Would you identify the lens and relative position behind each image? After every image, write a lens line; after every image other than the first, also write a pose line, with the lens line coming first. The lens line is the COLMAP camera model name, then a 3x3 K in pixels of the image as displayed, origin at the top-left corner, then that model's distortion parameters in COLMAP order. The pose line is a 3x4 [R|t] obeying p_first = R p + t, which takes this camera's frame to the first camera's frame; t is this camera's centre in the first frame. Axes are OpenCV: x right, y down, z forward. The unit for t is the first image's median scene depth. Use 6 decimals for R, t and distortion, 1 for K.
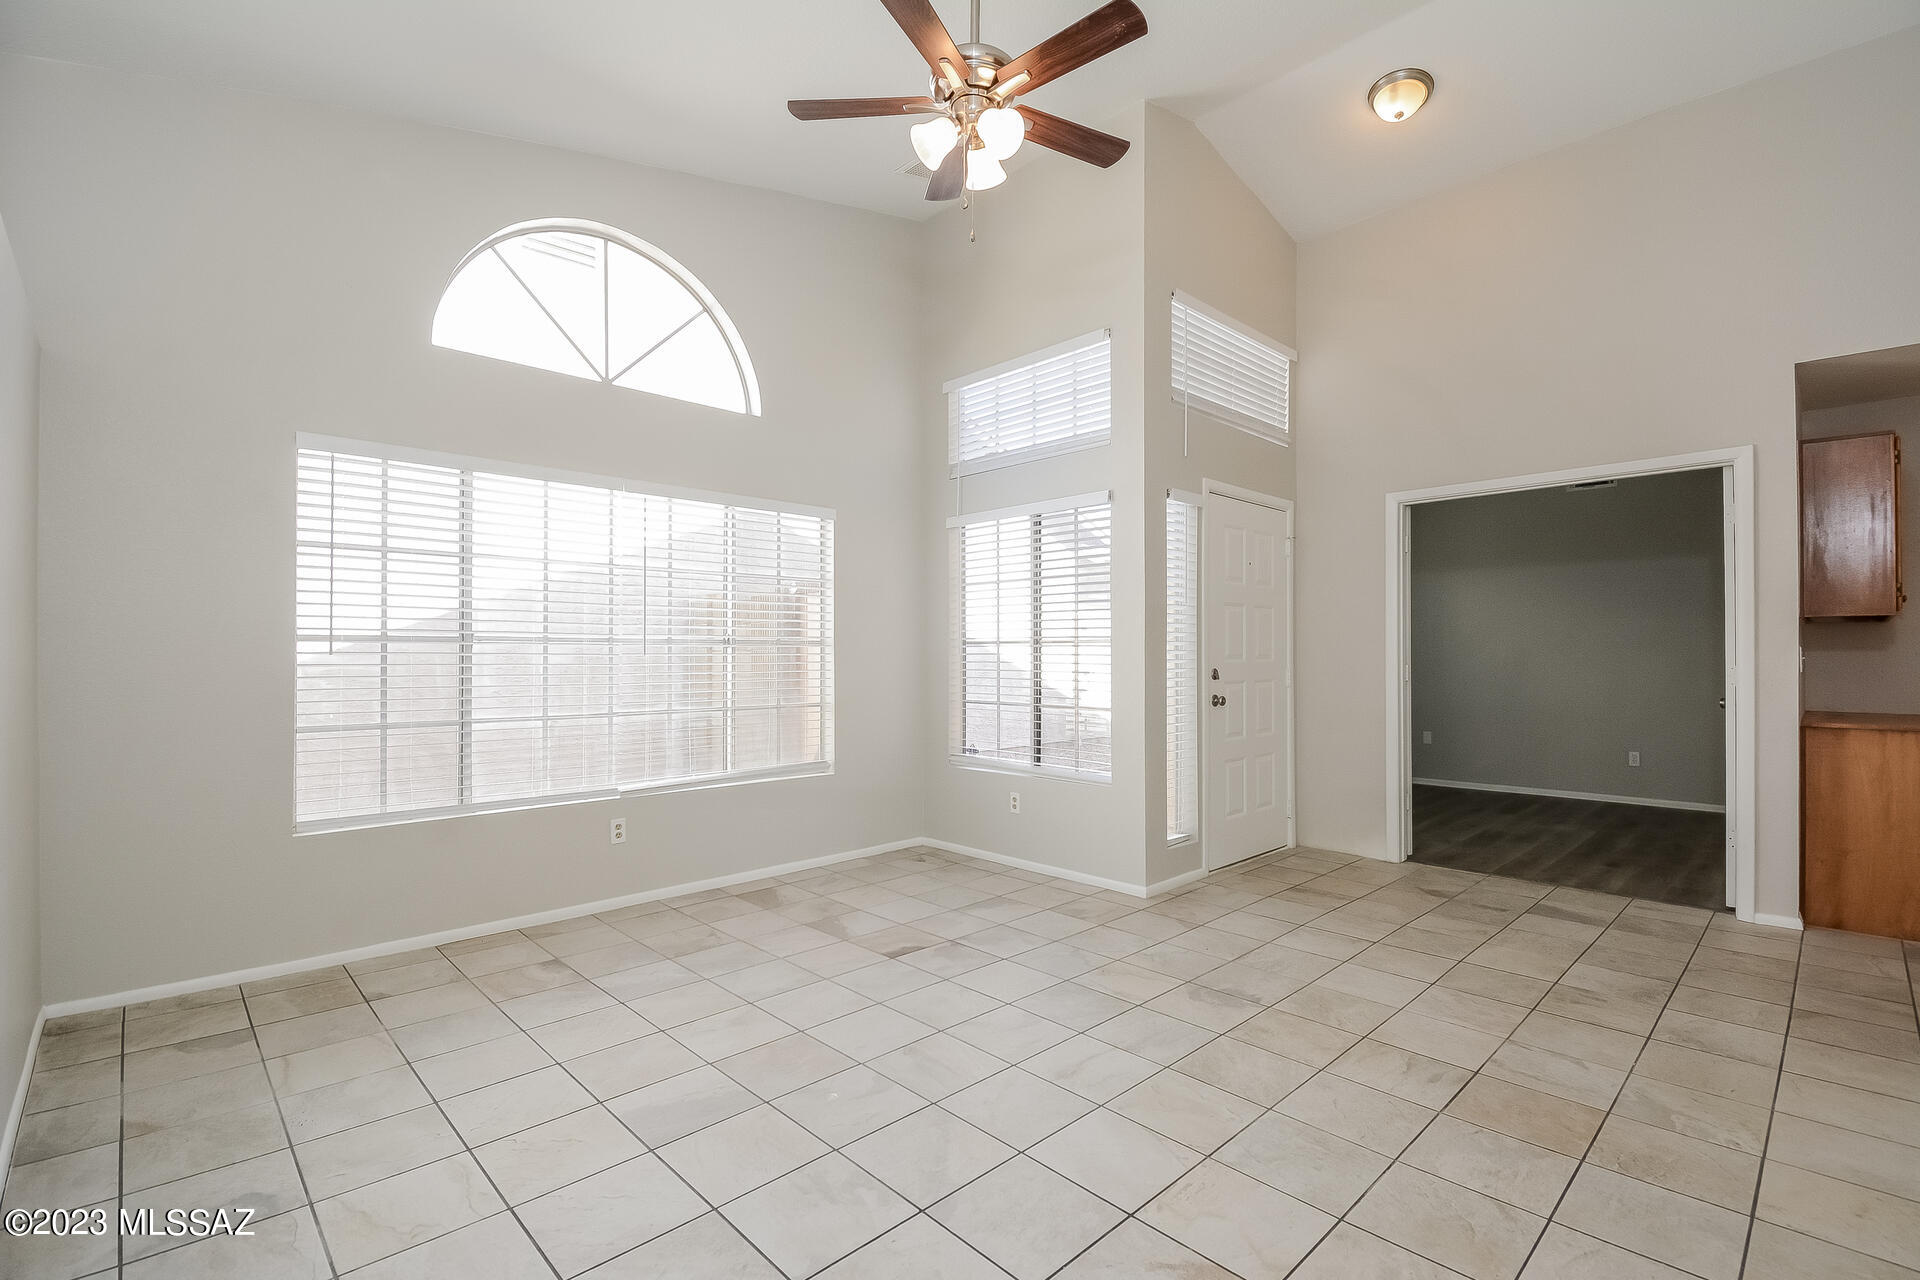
lens RADIAL K [[868.2, 0, 963.3], [0, 868.2, 649.2], [0, 0, 1]] dist [0.002485, -0.001041]
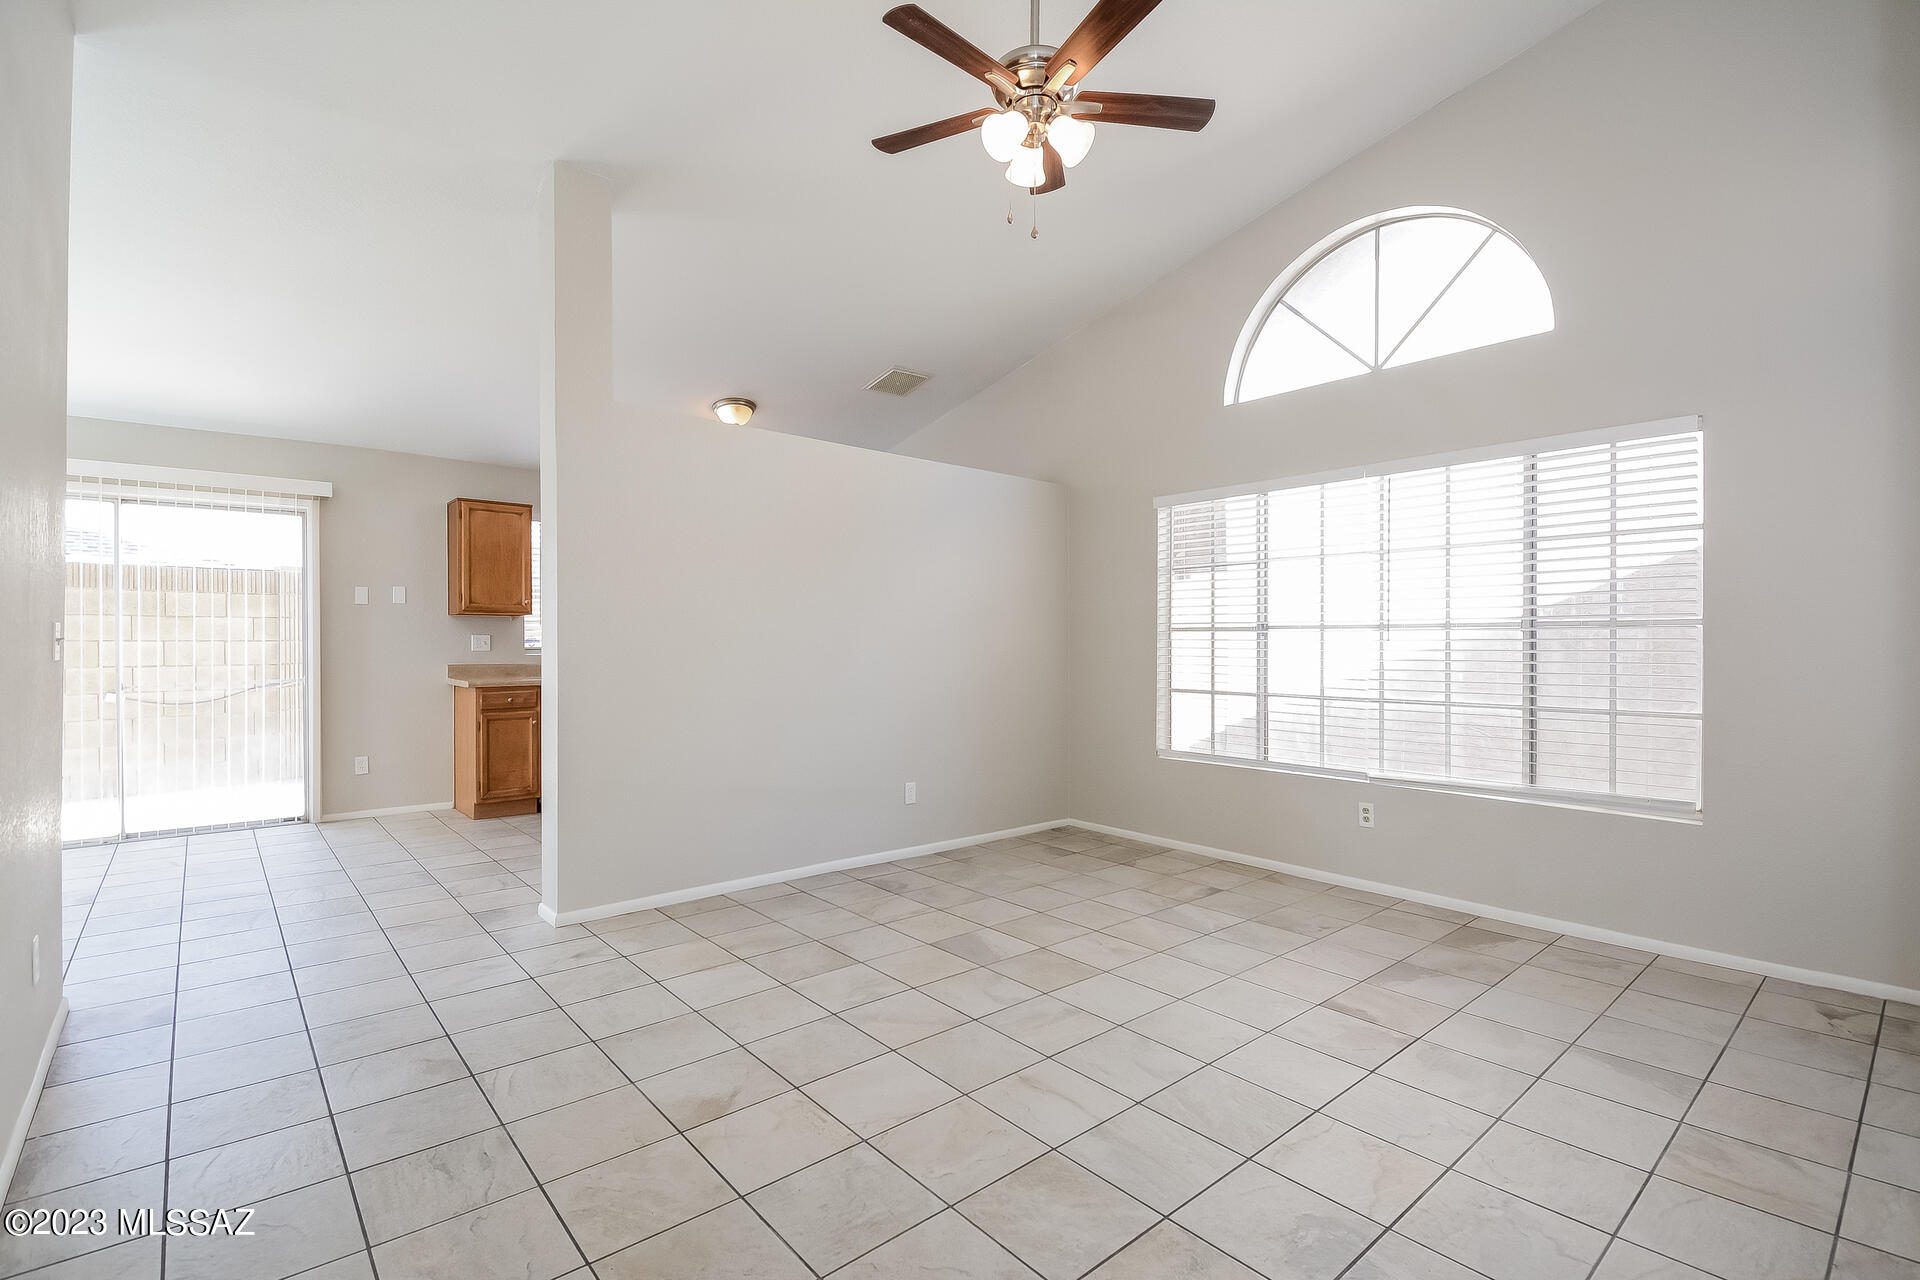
lens RADIAL K [[868.2, 0, 964.7], [0, 868.2, 643.2], [0, 0, 1]] dist [0.002485, -0.001041]
pose [[-0.062178, -0.000330, -0.998065, 0.652922], [0.006542, 0.999978, -0.000739, 0.007462], [0.998044, -0.006575, -0.062175, 0.607653]]
